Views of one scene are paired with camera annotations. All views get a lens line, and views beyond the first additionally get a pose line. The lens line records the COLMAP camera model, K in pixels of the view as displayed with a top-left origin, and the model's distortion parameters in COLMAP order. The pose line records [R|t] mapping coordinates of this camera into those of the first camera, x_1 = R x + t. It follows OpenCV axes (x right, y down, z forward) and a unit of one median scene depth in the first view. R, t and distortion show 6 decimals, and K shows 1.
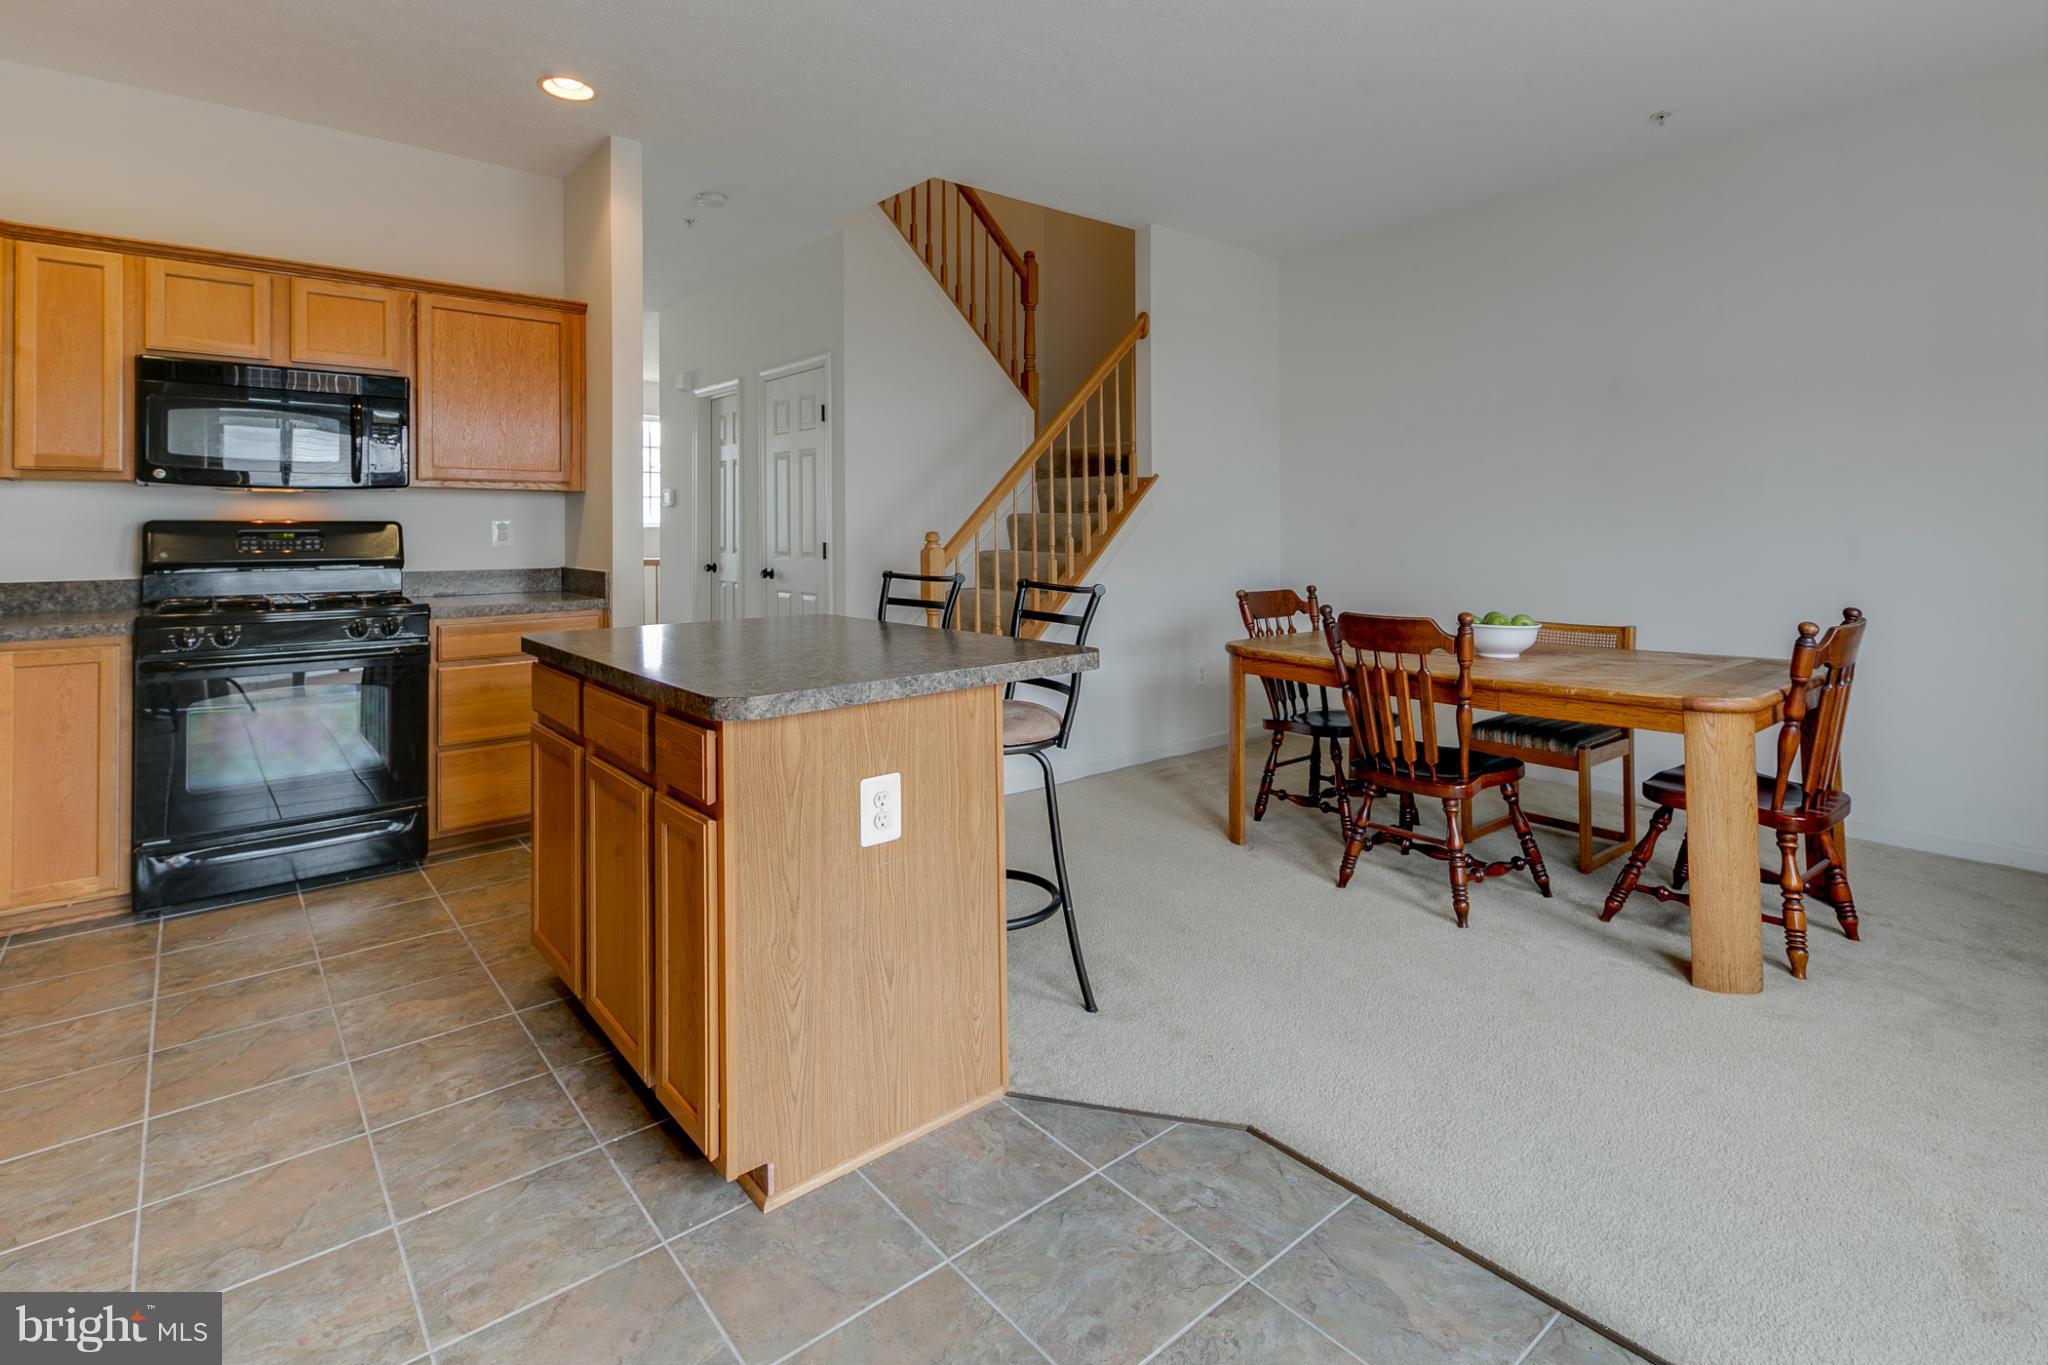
lens RADIAL K [[979.4, 0, 1017.9], [0, 979.4, 527.0], [0, 0, 1]] dist [0.021660, -0.009082]
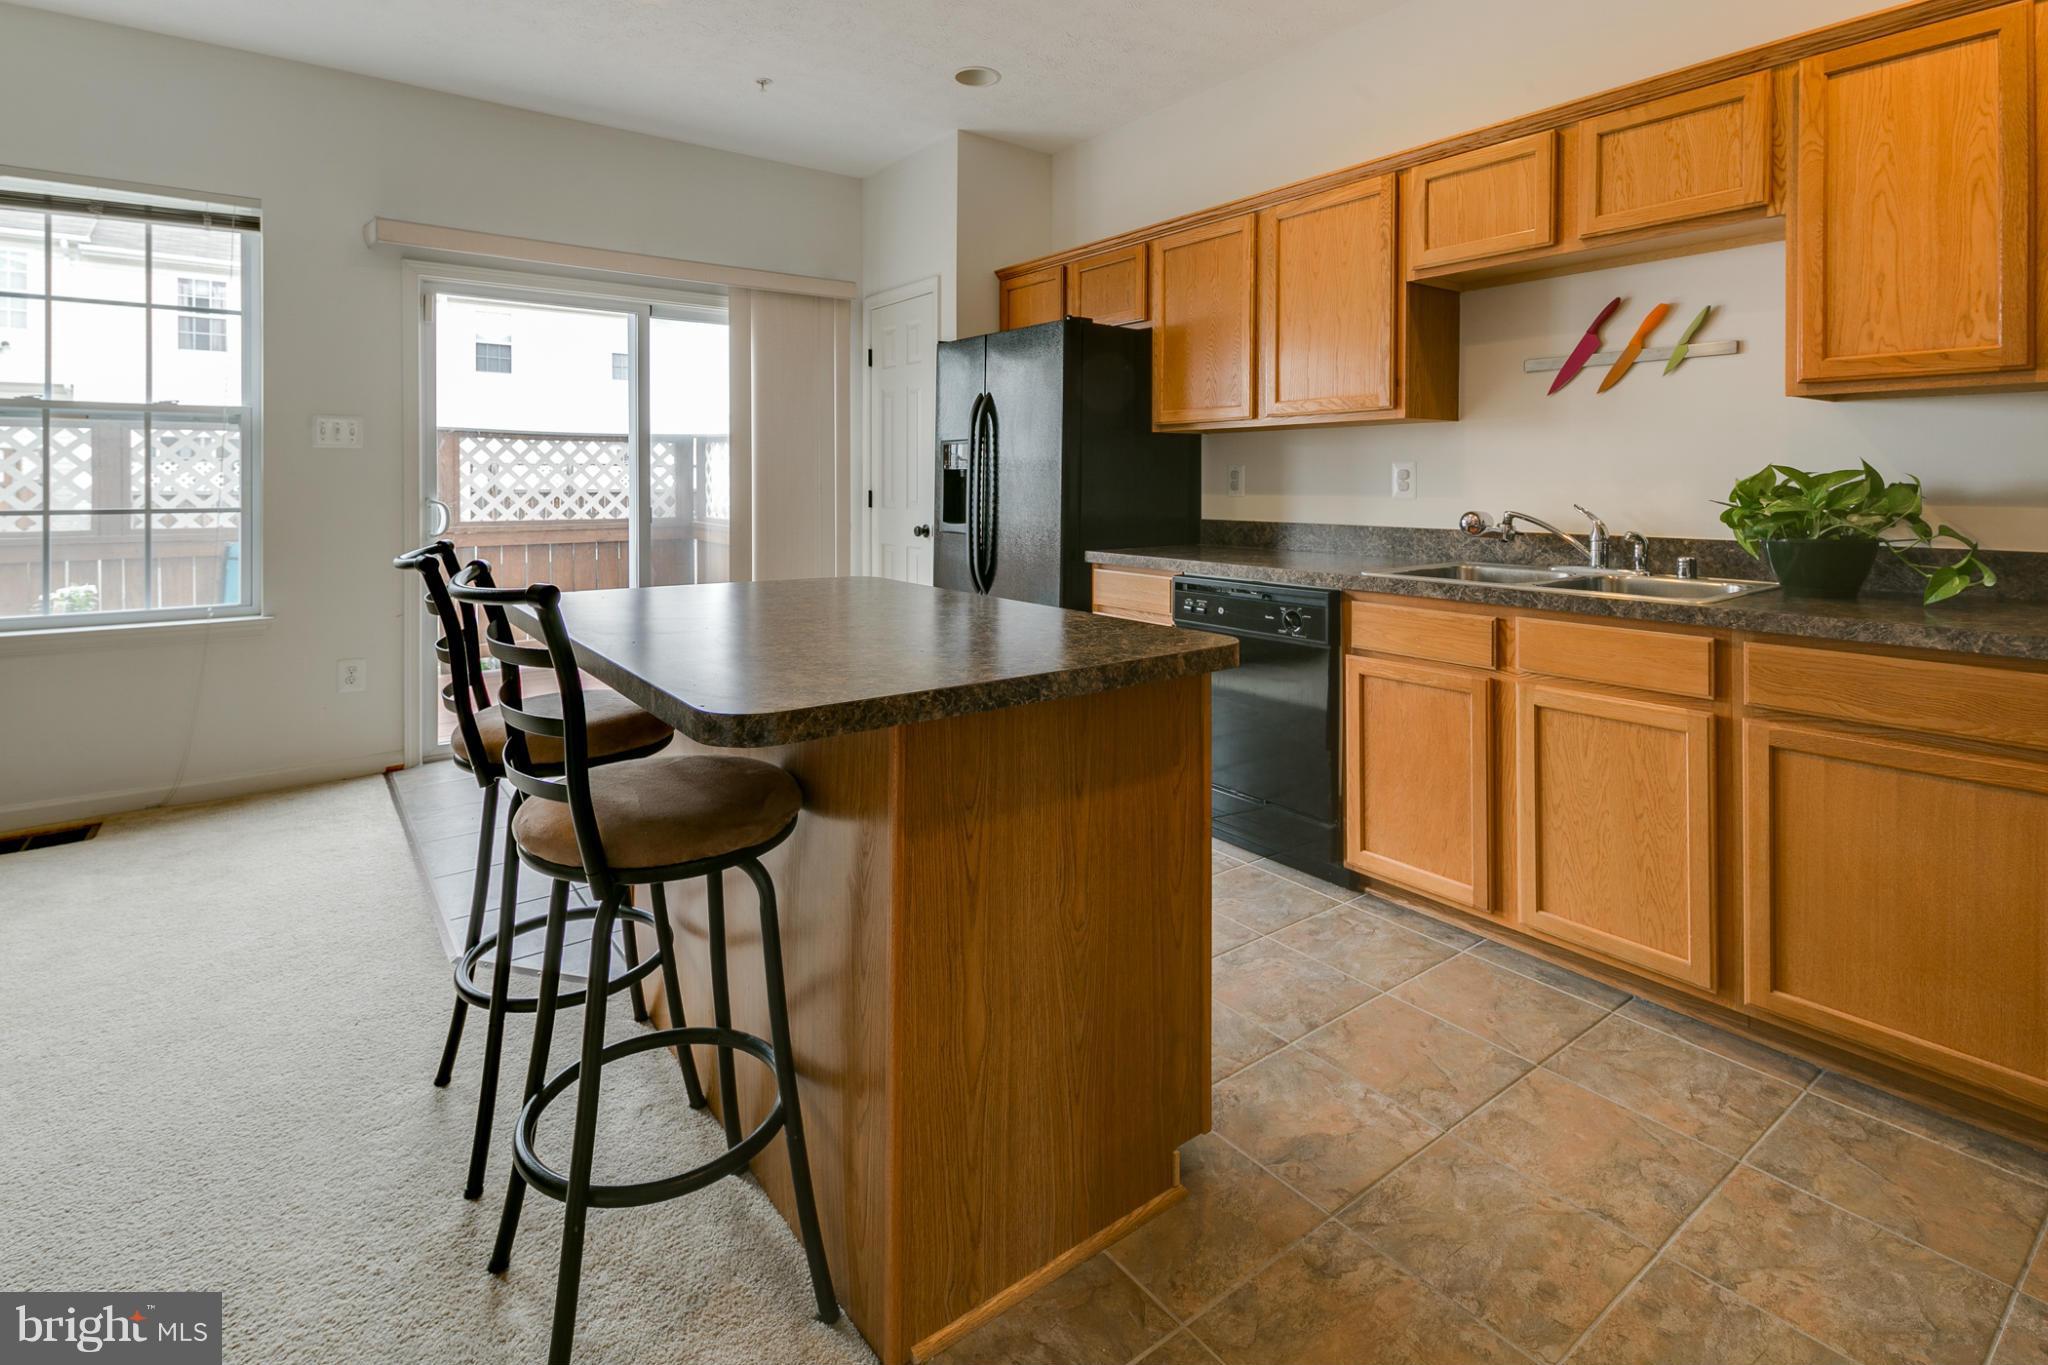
lens RADIAL K [[979.4, 0, 1013.6], [0, 979.4, 482.2], [0, 0, 1]] dist [0.021660, -0.009082]
pose [[-0.998293, -0.000507, 0.058396, -0.319383], [-0.000602, 0.999999, -0.001609, 0.011128], [-0.058395, -0.001642, -0.998292, 1.314419]]
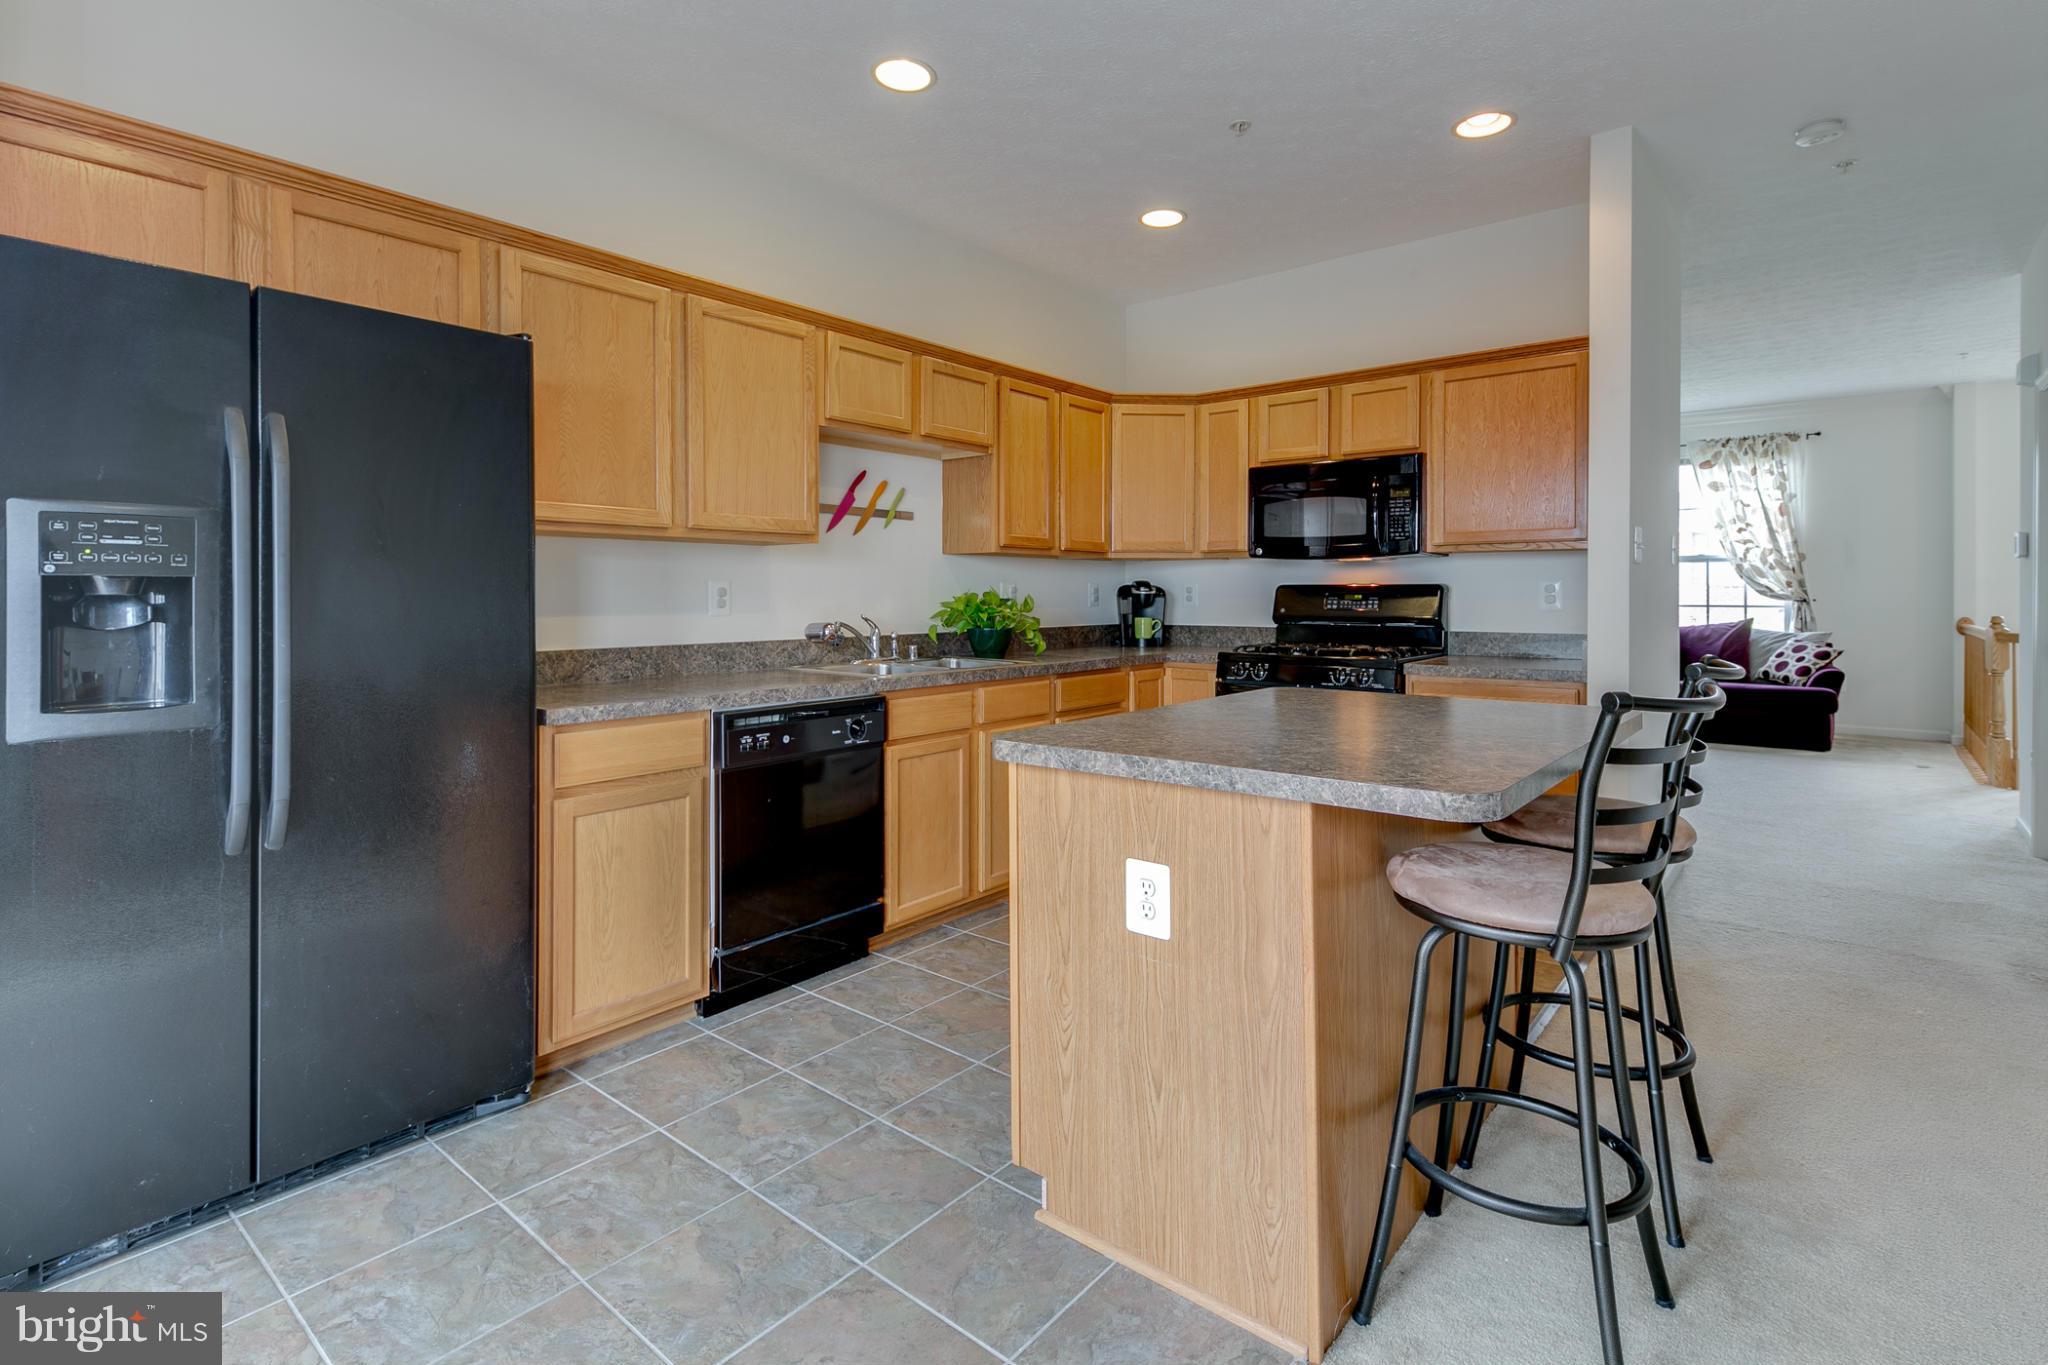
lens RADIAL K [[979.4, 0, 1003.8], [0, 979.4, 593.0], [0, 0, 1]] dist [0.021660, -0.009082]
pose [[0.166056, 0.001850, -0.986115, 0.427020], [0.002530, 0.999994, 0.002302, 0.000333], [0.986113, -0.002877, 0.166051, 0.413660]]
